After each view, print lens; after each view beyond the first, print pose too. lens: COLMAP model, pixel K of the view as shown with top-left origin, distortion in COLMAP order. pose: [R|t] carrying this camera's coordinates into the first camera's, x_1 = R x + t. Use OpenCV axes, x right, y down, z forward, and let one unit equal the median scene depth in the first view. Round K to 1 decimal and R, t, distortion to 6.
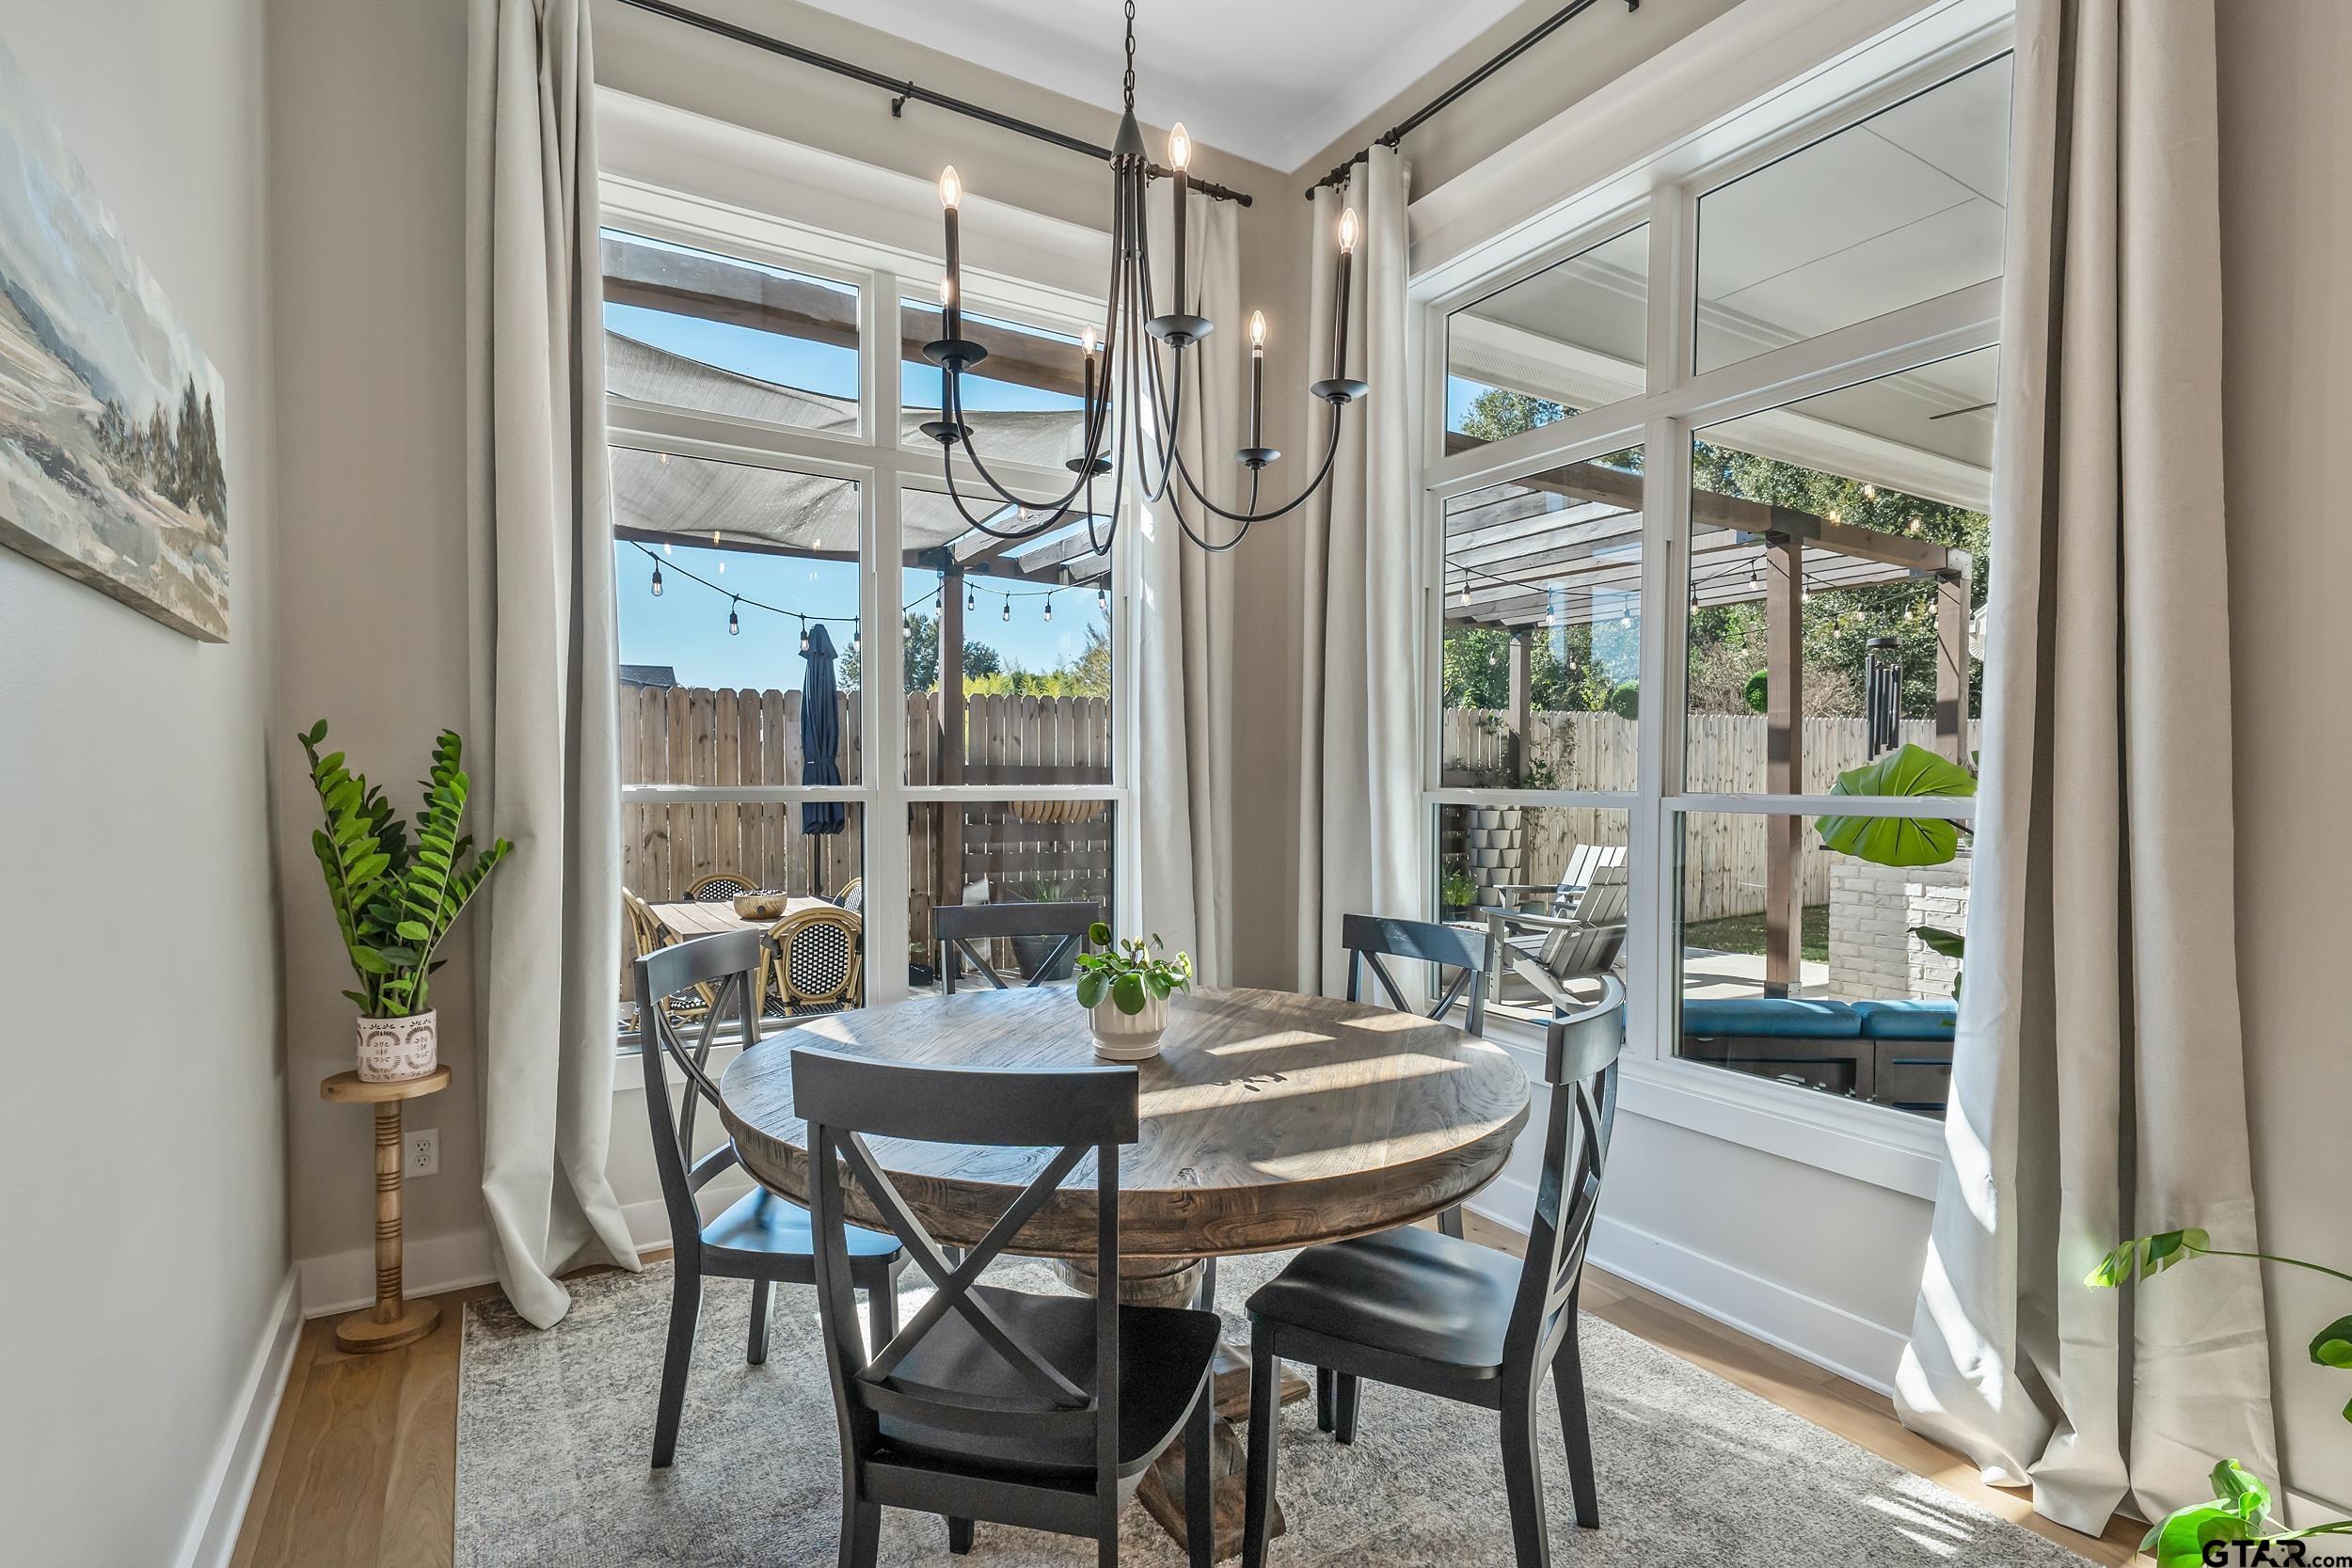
lens RADIAL K [[1139.5, 0, 1184.4], [0, 1139.5, 804.5], [0, 0, 1]] dist [0.002321, 0.000321]
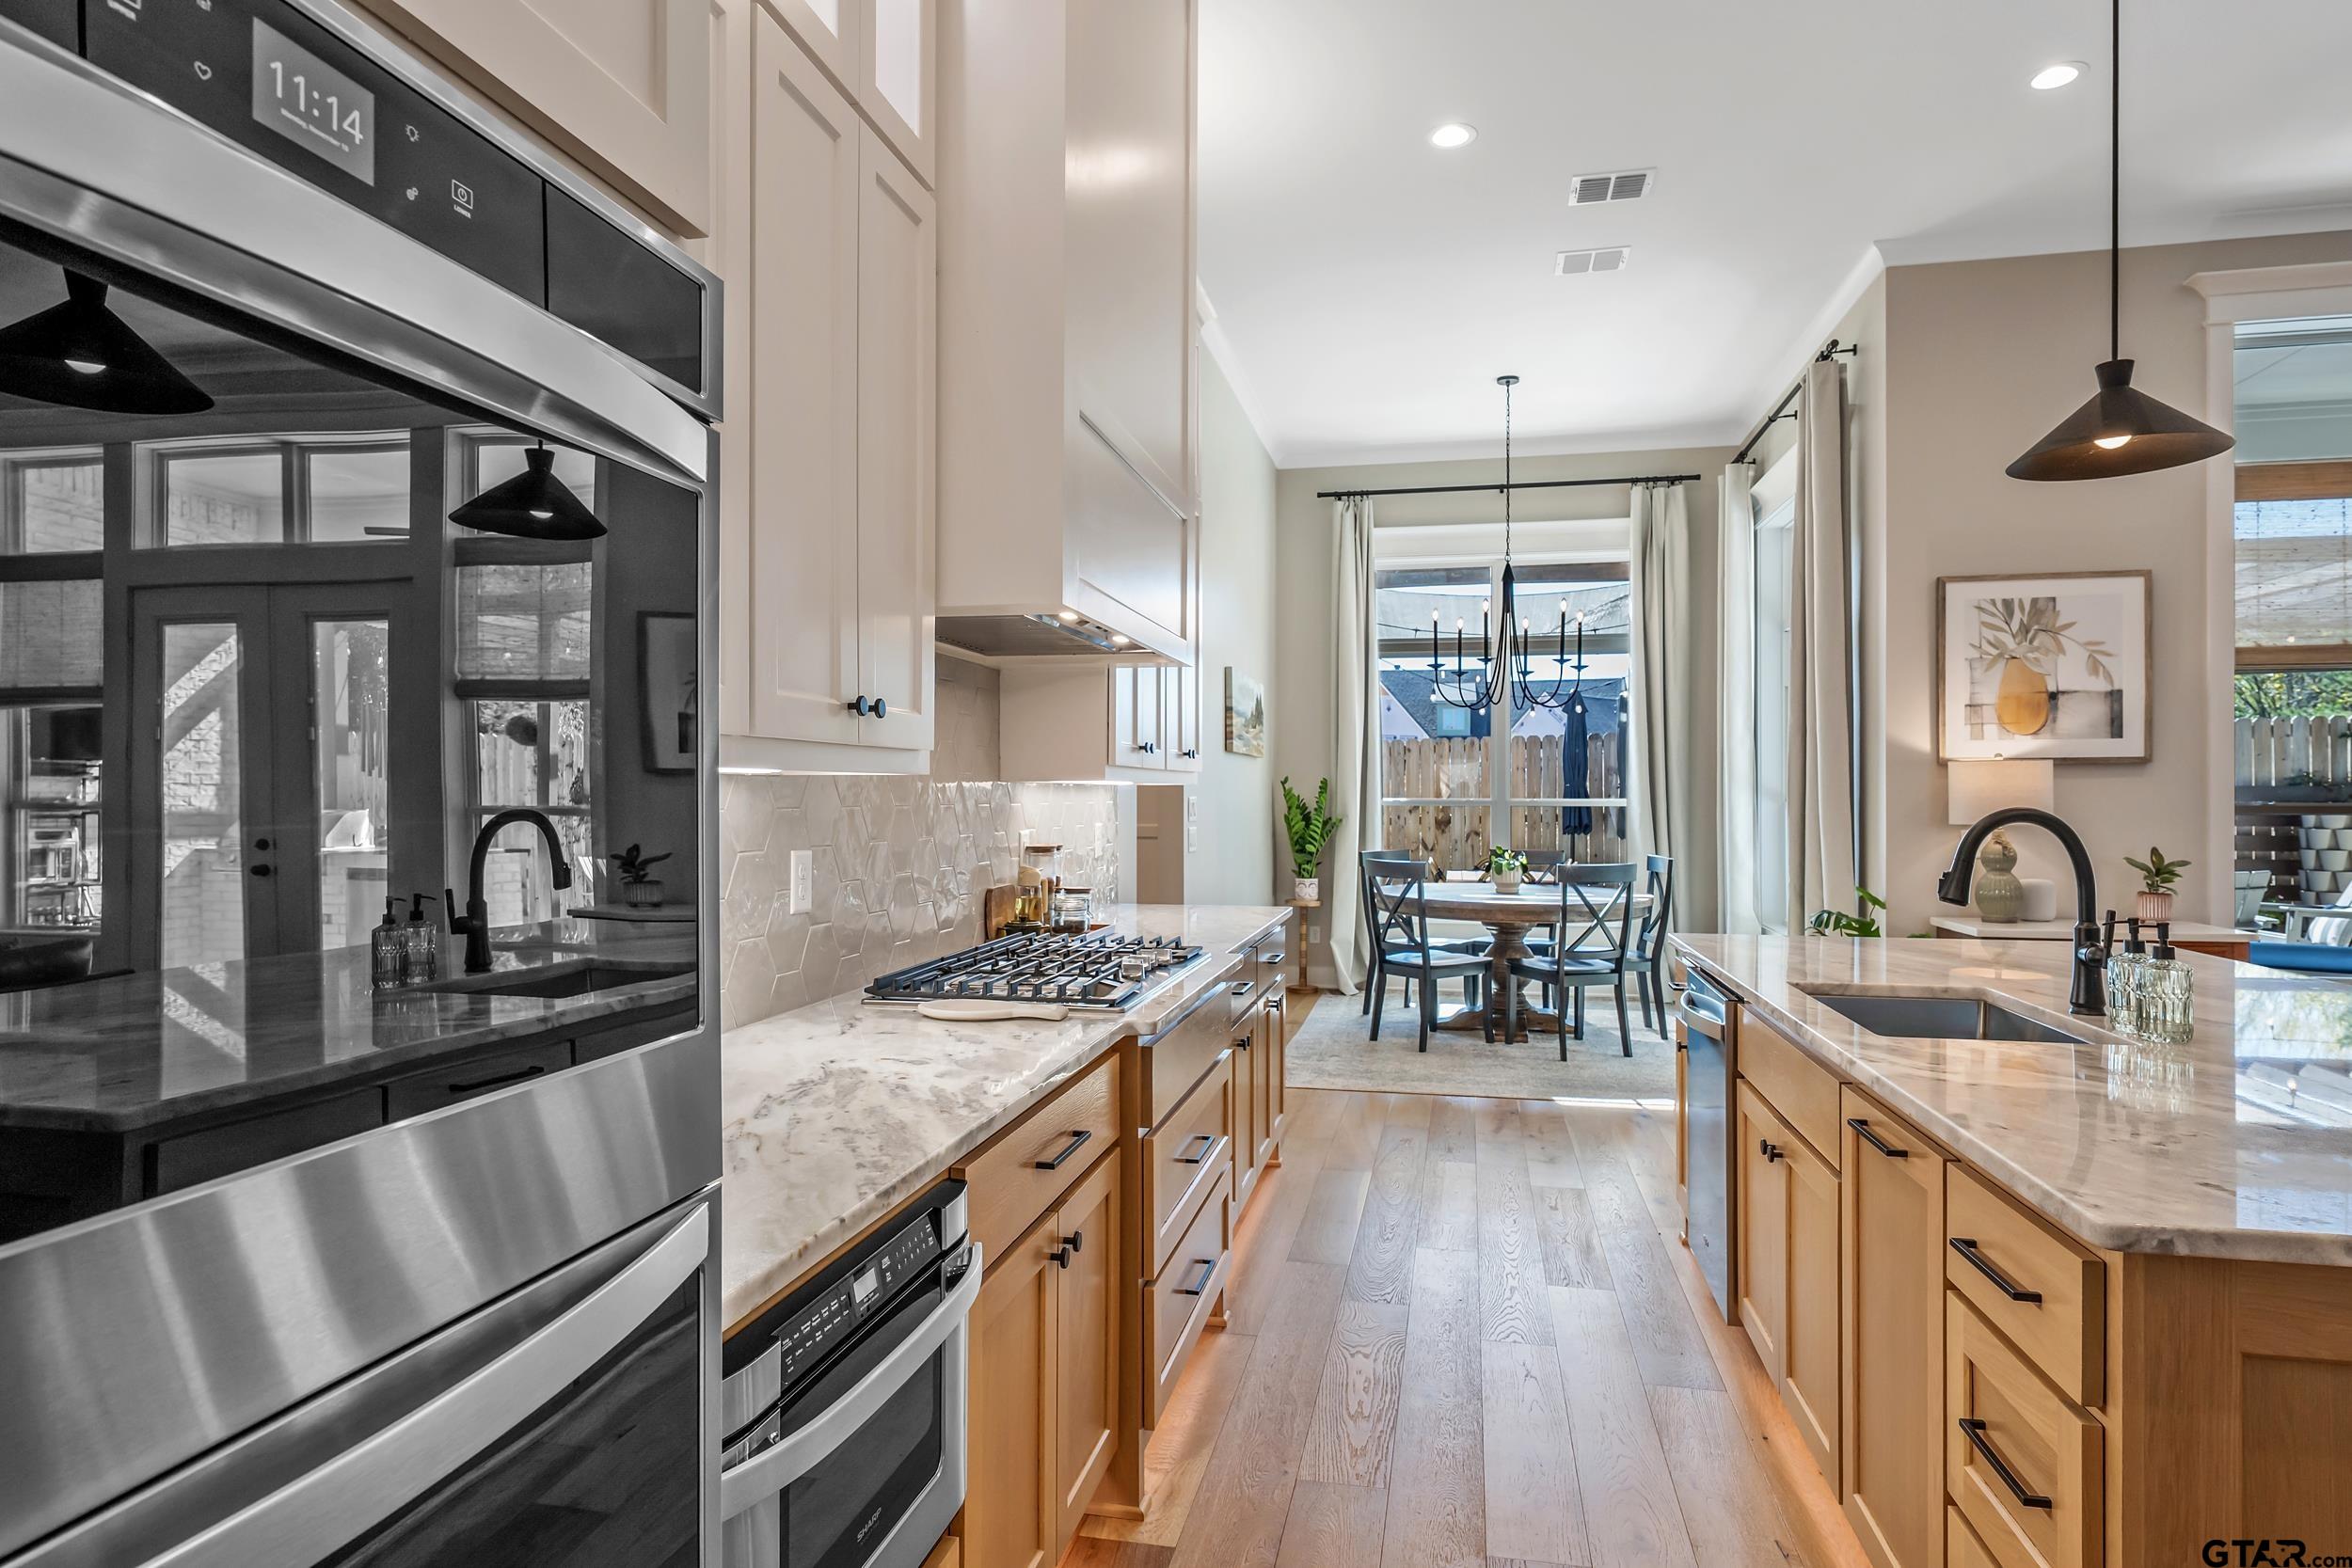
lens RADIAL K [[1331.9, 0, 1169.3], [0, 1331.9, 789.3], [0, 0, 1]] dist [0.002507, 0.001023]
pose [[0.725339, -0.005099, -0.688373, 1.331185], [-0.014255, 0.999647, -0.022426, 0.040323], [0.688244, 0.026079, 0.725010, -1.627229]]
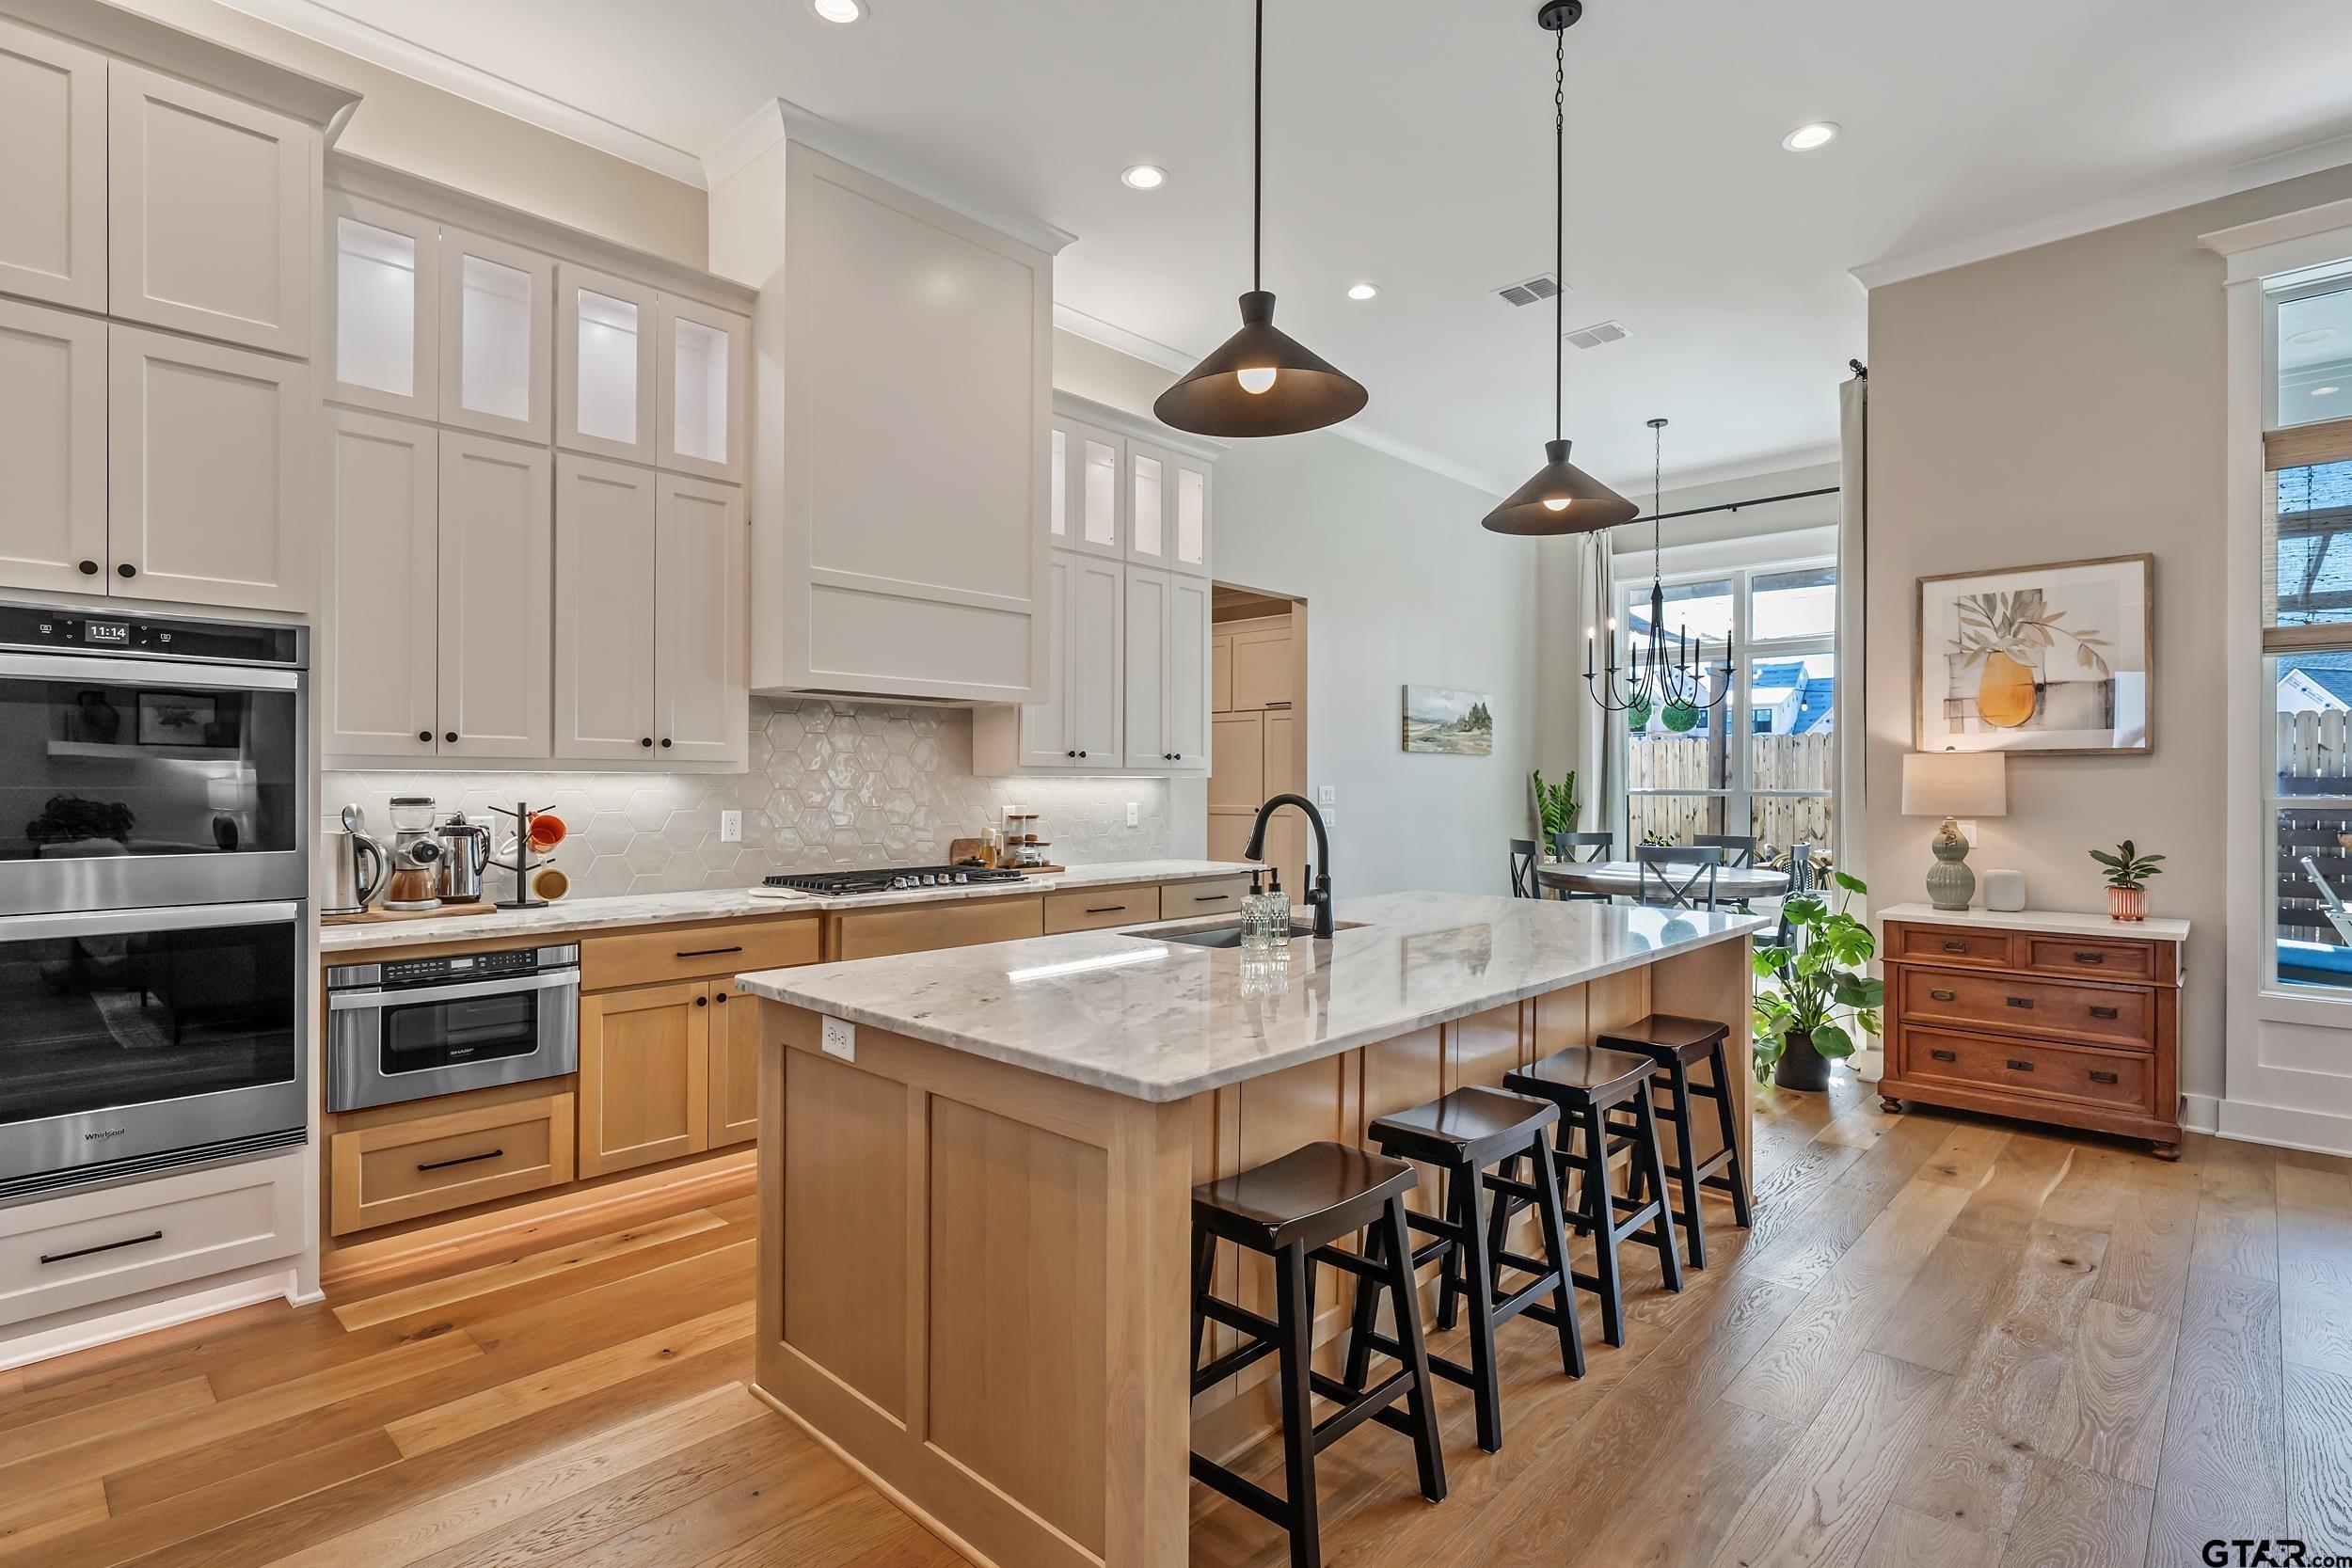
lens RADIAL K [[1139.5, 0, 1195.3], [0, 1139.5, 783.0], [0, 0, 1]] dist [0.002321, 0.000321]
pose [[0.273775, -0.003006, -0.961789, 2.237918], [-0.024017, 0.999662, -0.009960, 0.026498], [0.961494, 0.025826, 0.273611, -0.931995]]
